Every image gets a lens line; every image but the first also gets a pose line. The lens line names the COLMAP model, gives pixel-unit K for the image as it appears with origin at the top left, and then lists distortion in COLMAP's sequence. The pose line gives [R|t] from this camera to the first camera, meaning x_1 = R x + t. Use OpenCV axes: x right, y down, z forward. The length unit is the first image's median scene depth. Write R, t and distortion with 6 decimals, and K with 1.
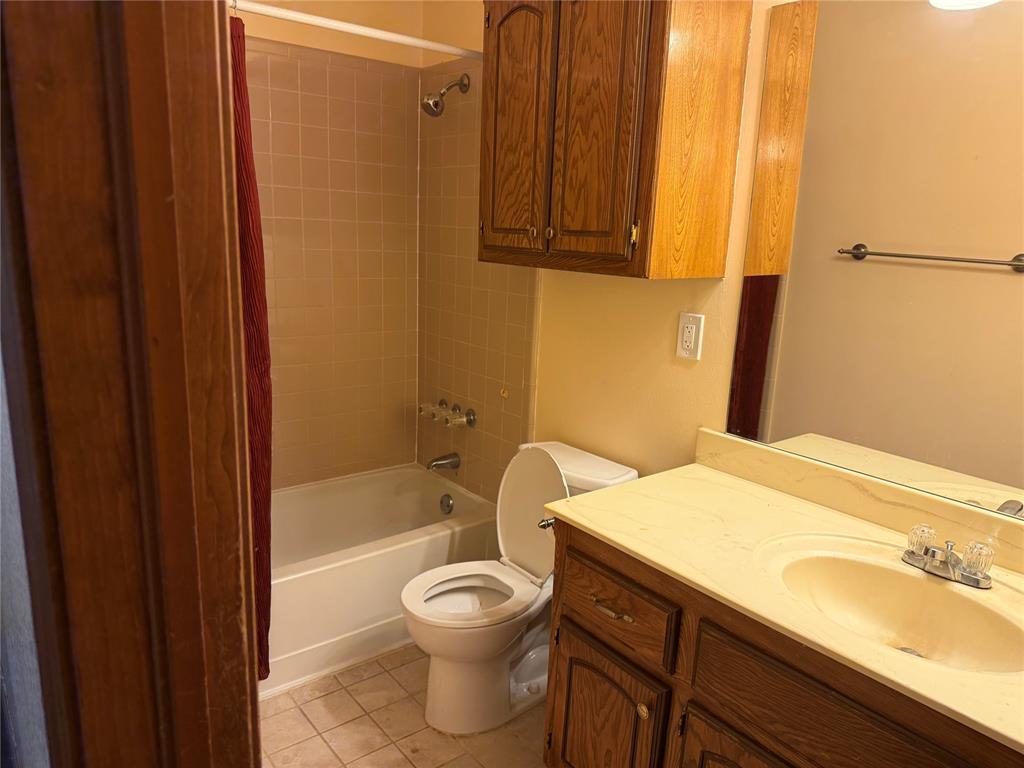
lens RADIAL K [[724.5, 0, 497.8], [0, 724.5, 395.8], [0, 0, 1]] dist [0.059847, -0.002401]
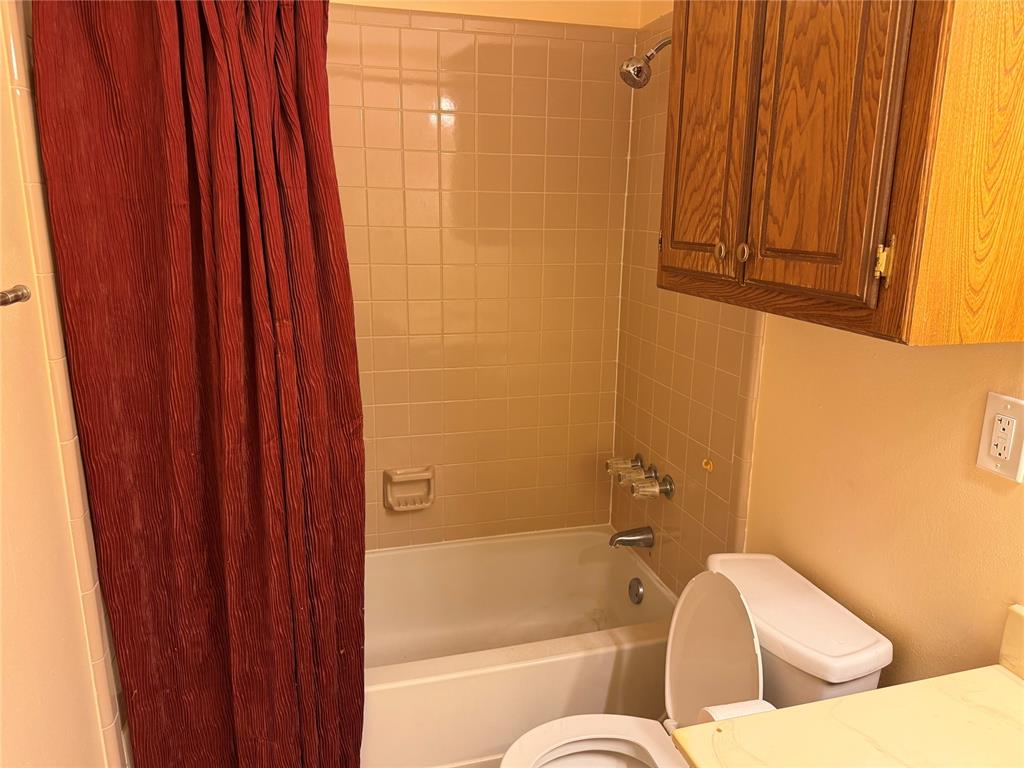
lens RADIAL K [[729.8, 0, 507.4], [0, 729.8, 379.4], [0, 0, 1]] dist [0.060310, -0.087624]
pose [[0.926192, 0.060643, -0.372144, 0.122755], [-0.064182, 0.997934, 0.002882, -0.105169], [0.371550, 0.021216, 0.928170, 0.349278]]
